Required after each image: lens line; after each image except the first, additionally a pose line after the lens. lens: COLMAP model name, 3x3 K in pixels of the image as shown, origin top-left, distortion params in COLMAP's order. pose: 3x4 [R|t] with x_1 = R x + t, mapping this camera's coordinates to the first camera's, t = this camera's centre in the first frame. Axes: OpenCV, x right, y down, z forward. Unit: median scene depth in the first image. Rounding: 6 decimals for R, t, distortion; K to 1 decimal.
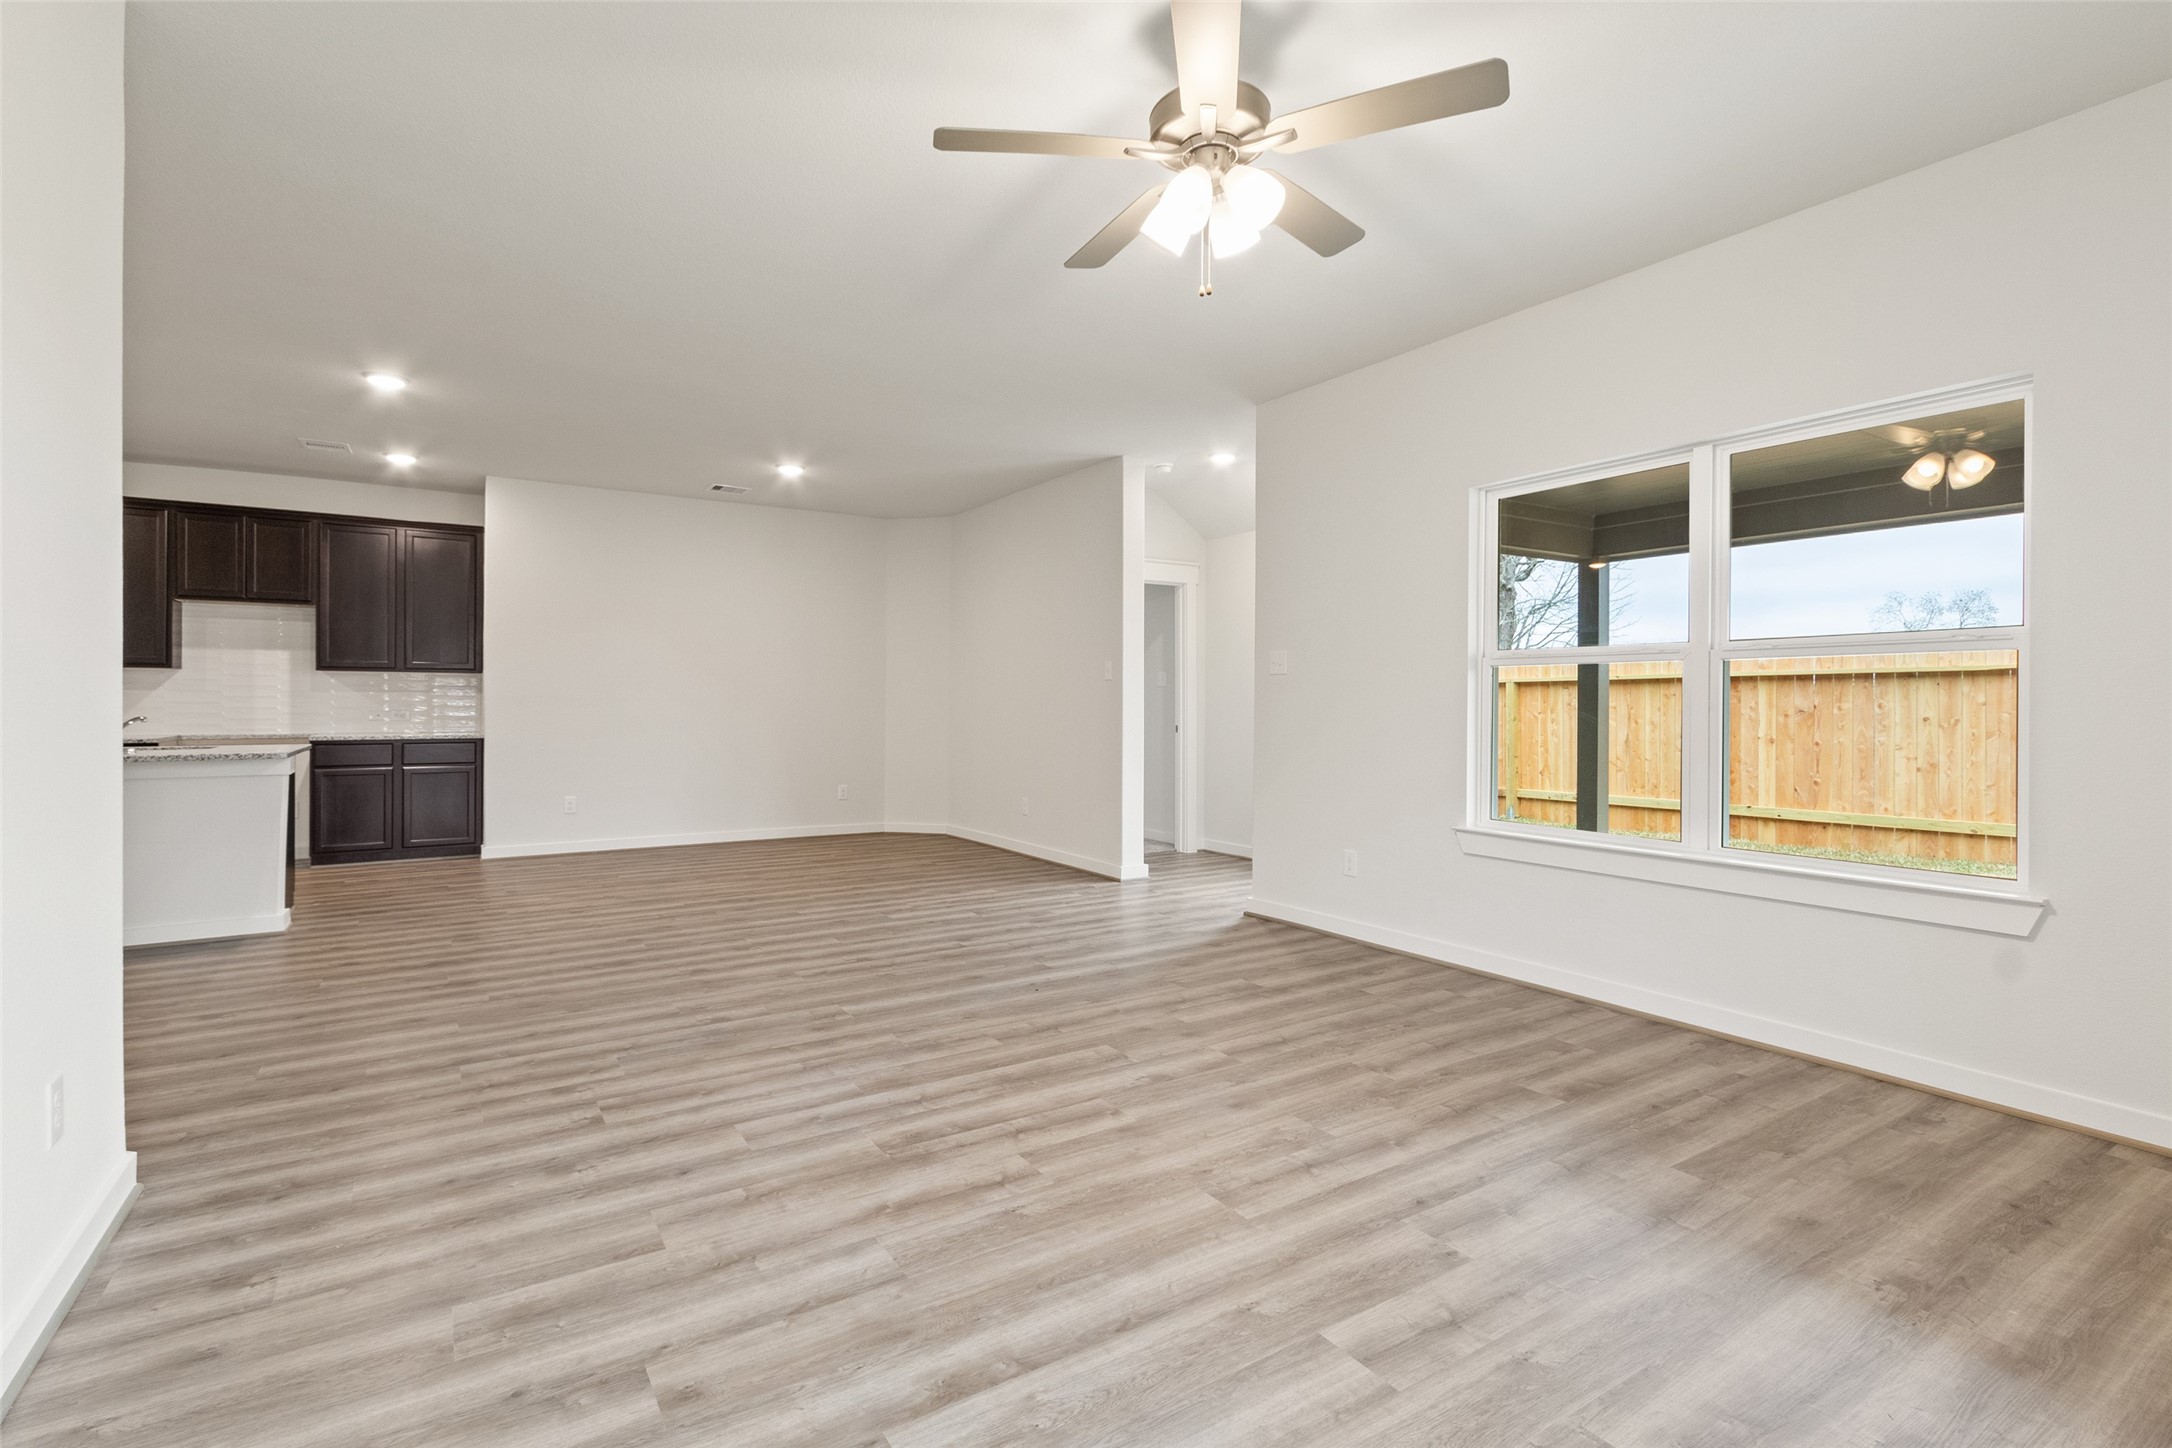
lens RADIAL K [[999.9, 0, 1089.4], [0, 999.9, 709.6], [0, 0, 1]] dist [-0.002227, -0.000271]
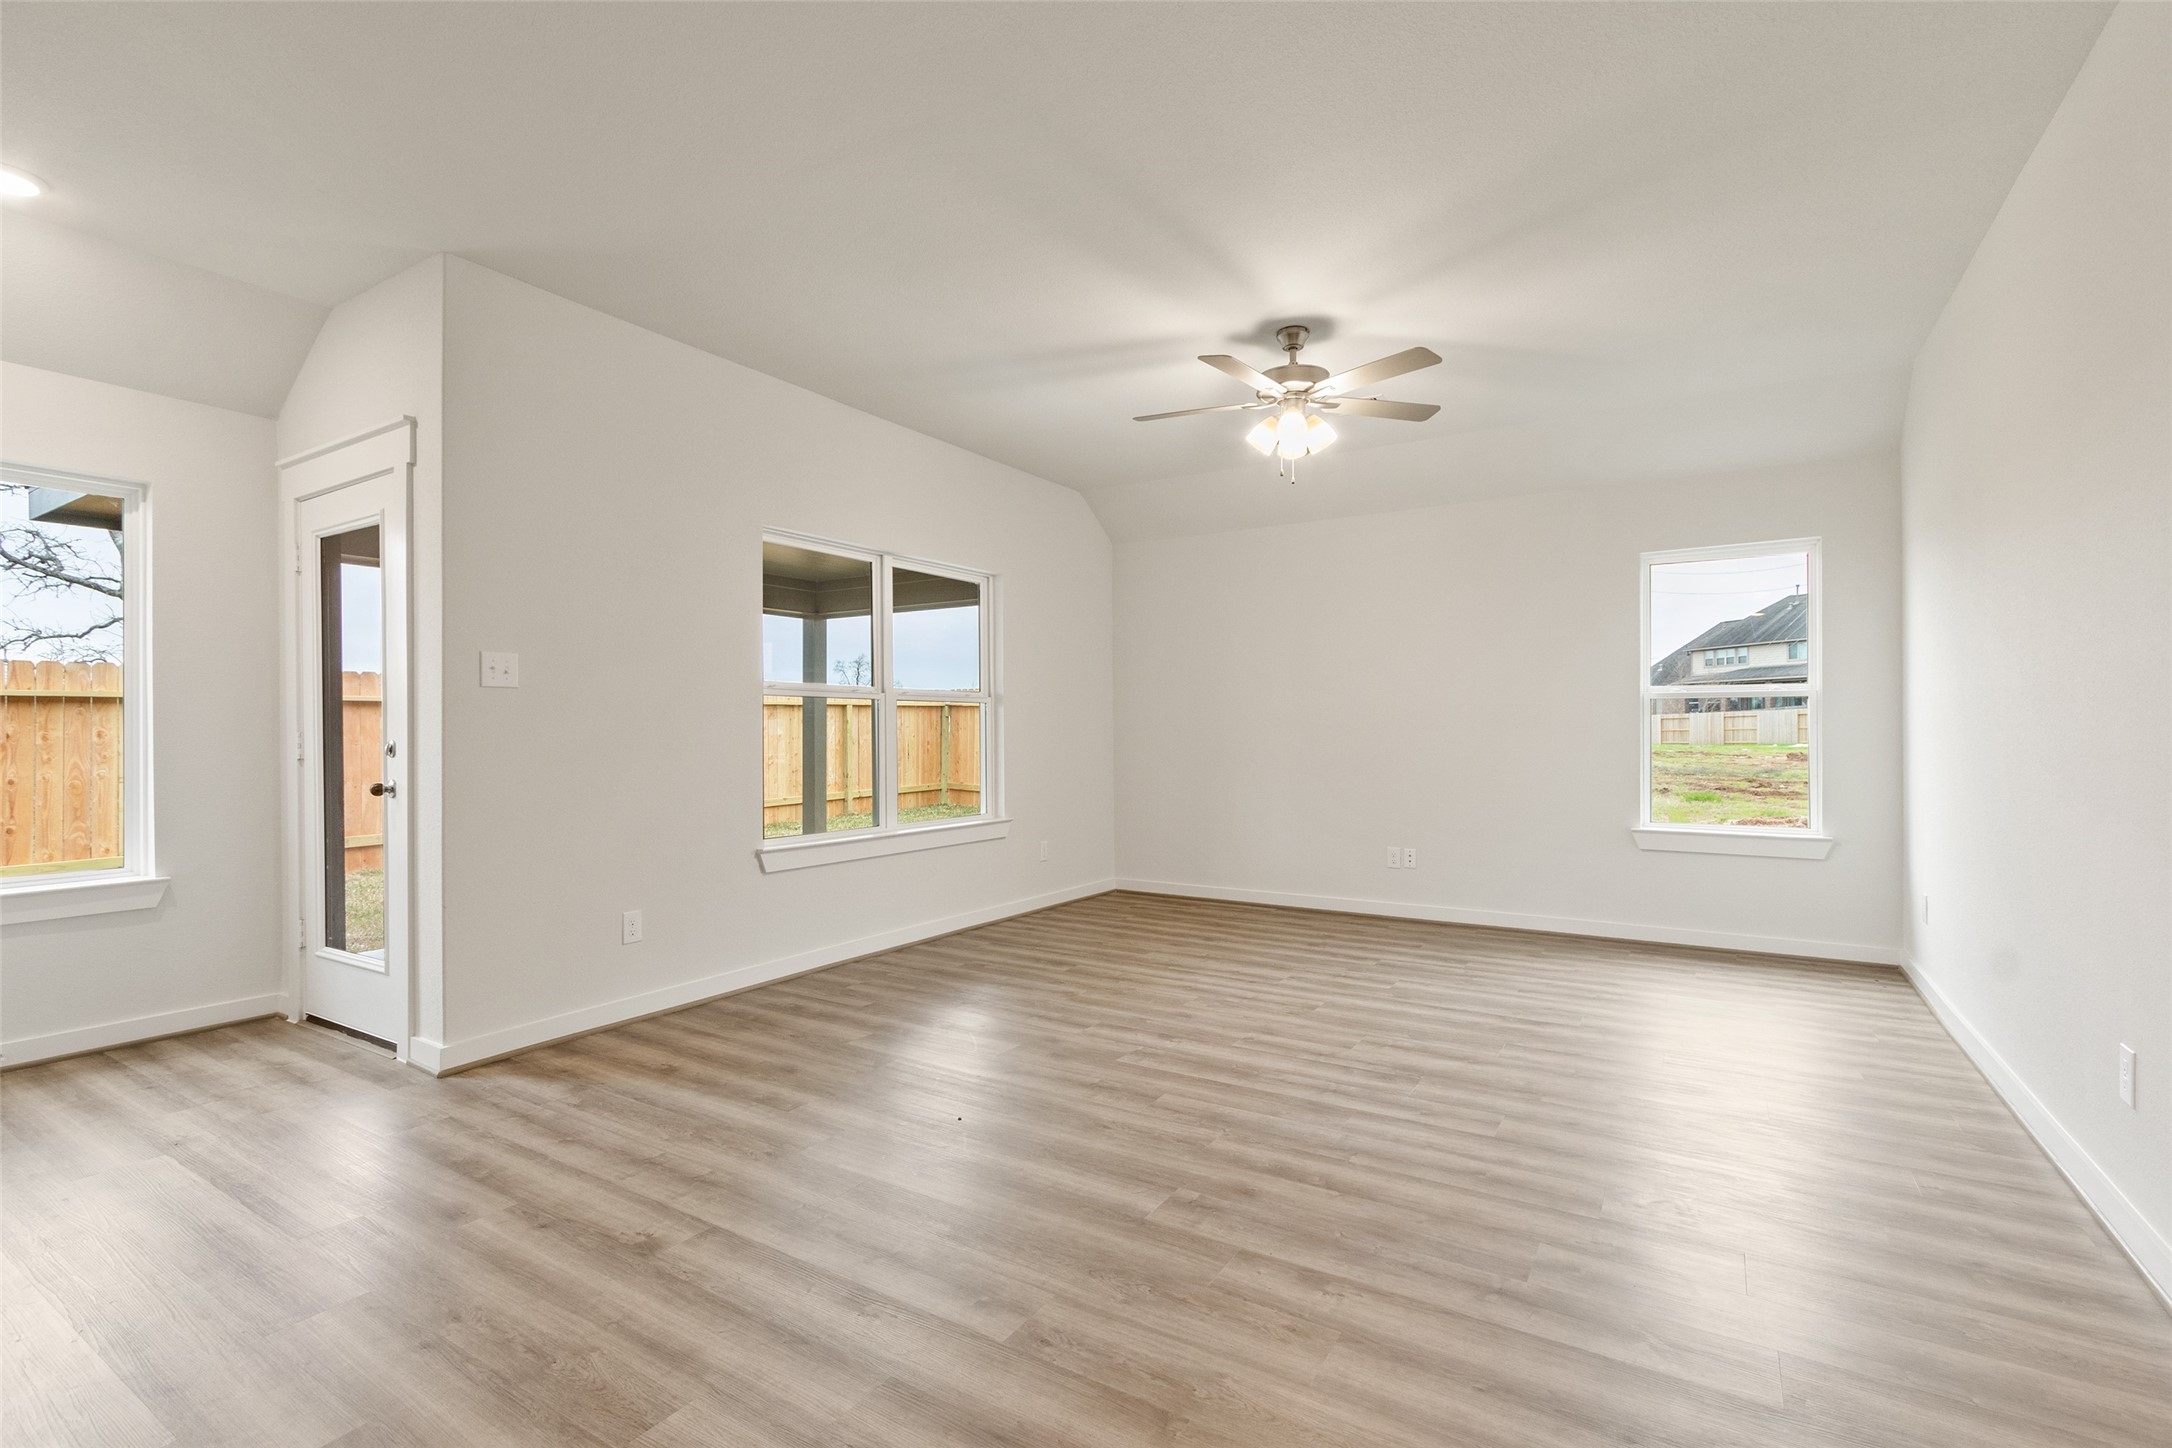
lens RADIAL K [[993.9, 0, 1086.0], [0, 993.9, 724.0], [0, 0, 1]] dist [0.002467, 0.000287]
pose [[-0.413126, 0.002707, 0.910670, -0.930442], [0.012588, 0.999917, 0.002738, -0.009623], [-0.910587, 0.012595, -0.413126, 1.505557]]
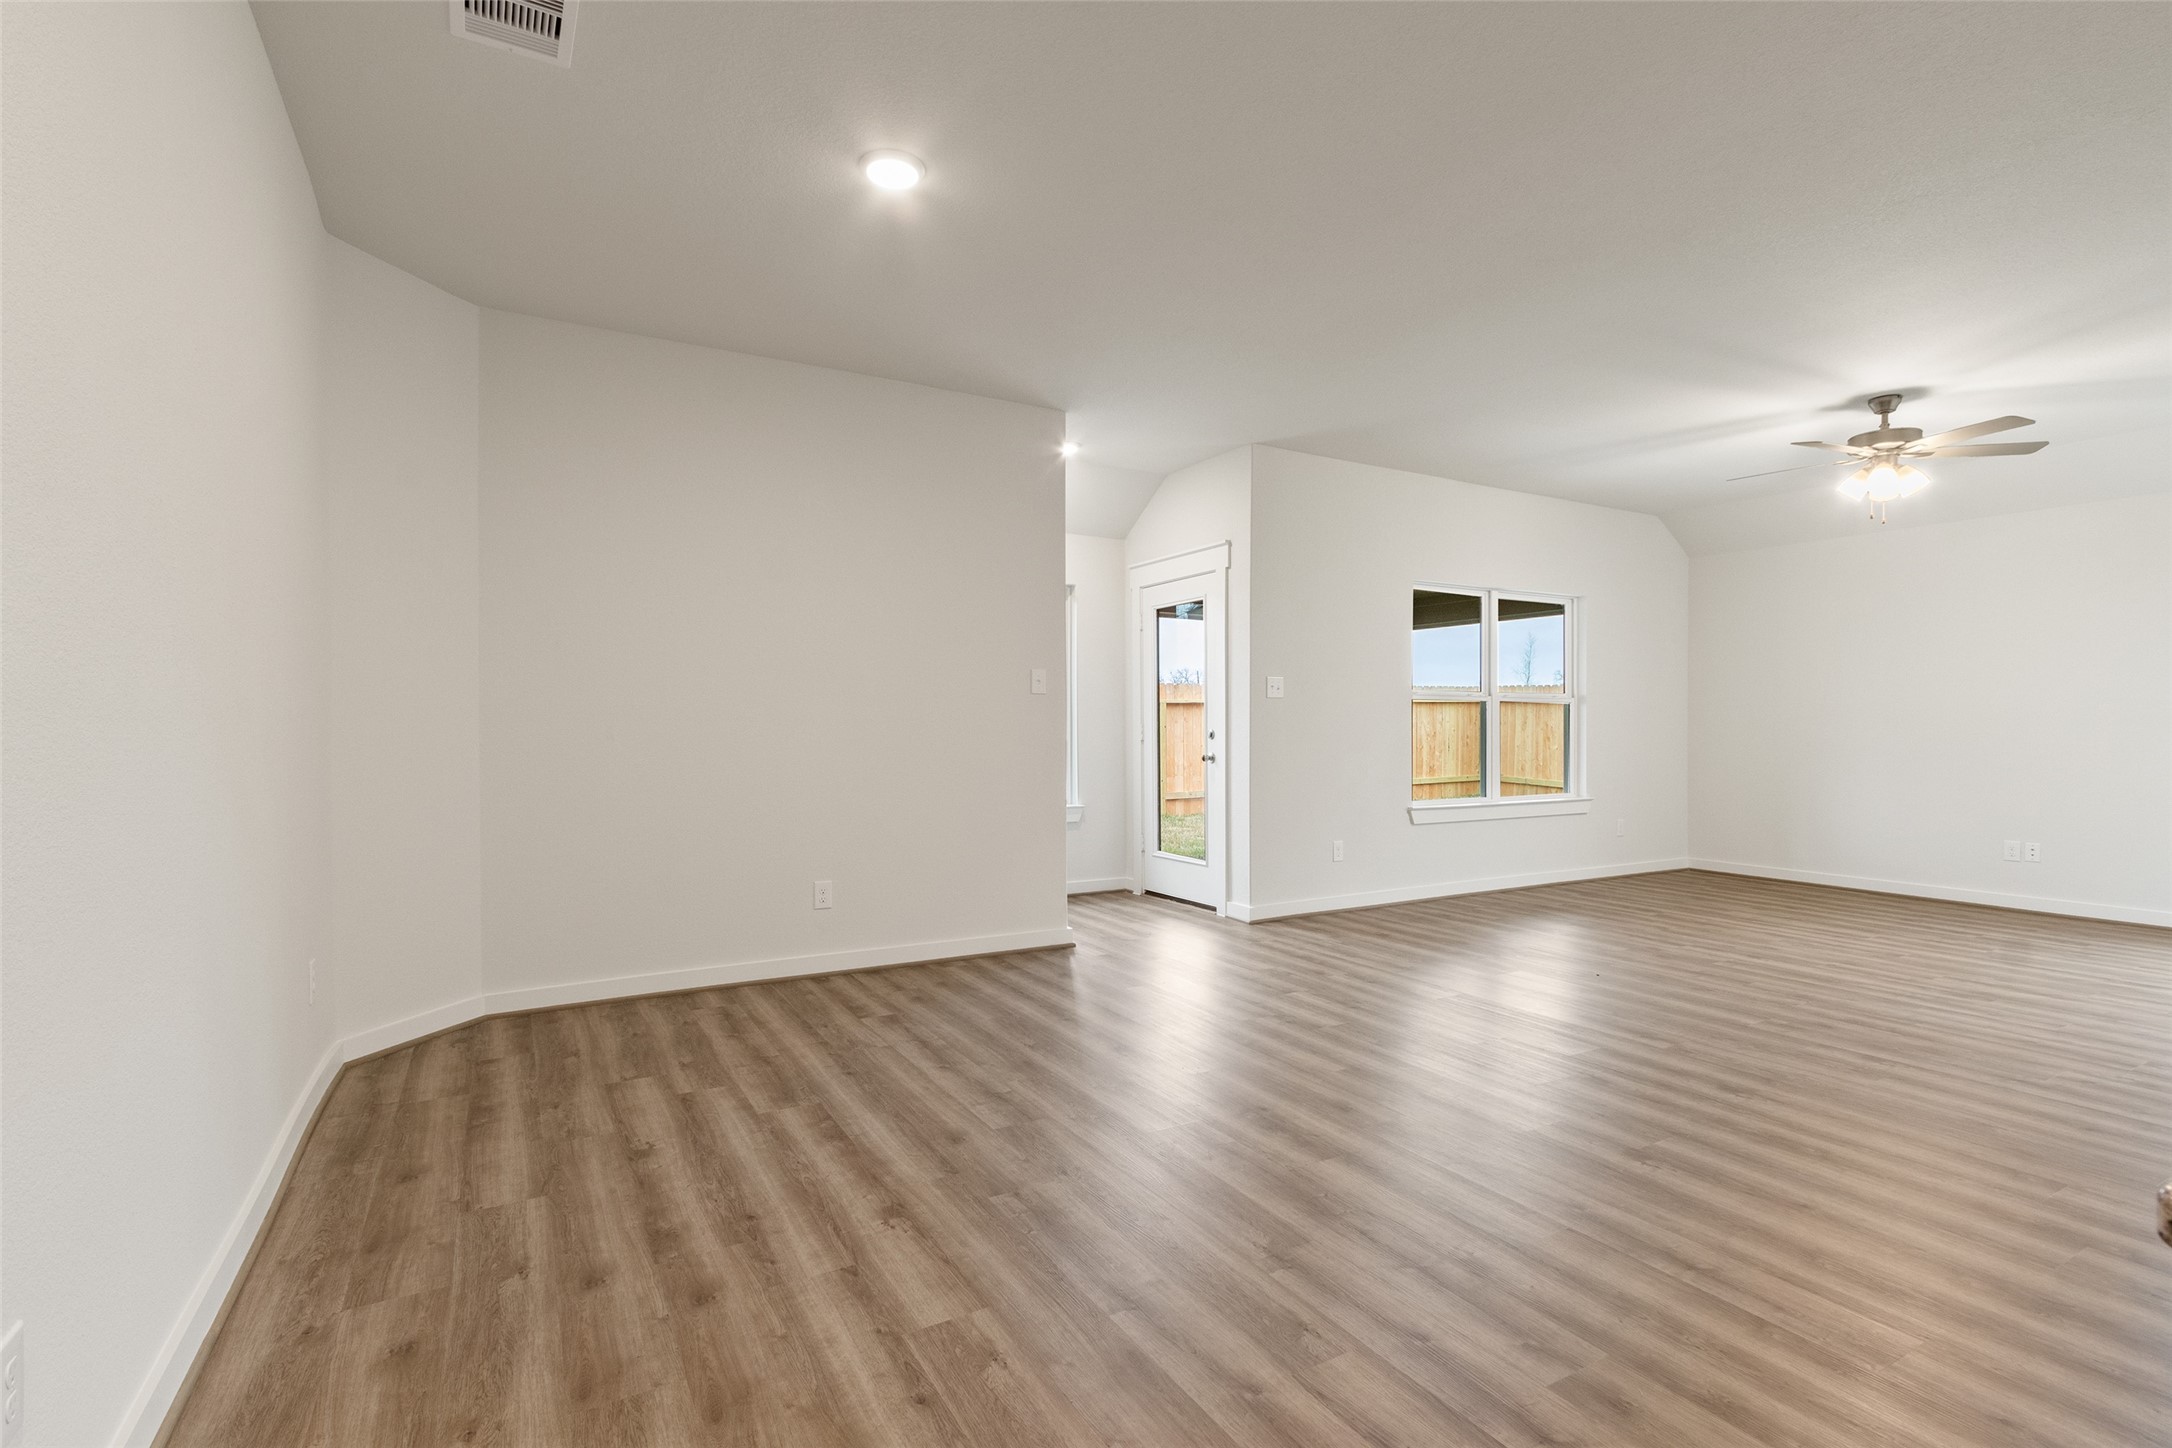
lens RADIAL K [[1008.7, 0, 1067.9], [0, 1008.7, 736.0], [0, 0, 1]] dist [0.000545, -0.000475]
pose [[0.069700, -0.015306, 0.997451, -1.522094], [0.011392, 0.999829, 0.014547, -0.016378], [-0.997503, 0.010349, 0.069863, 1.882512]]
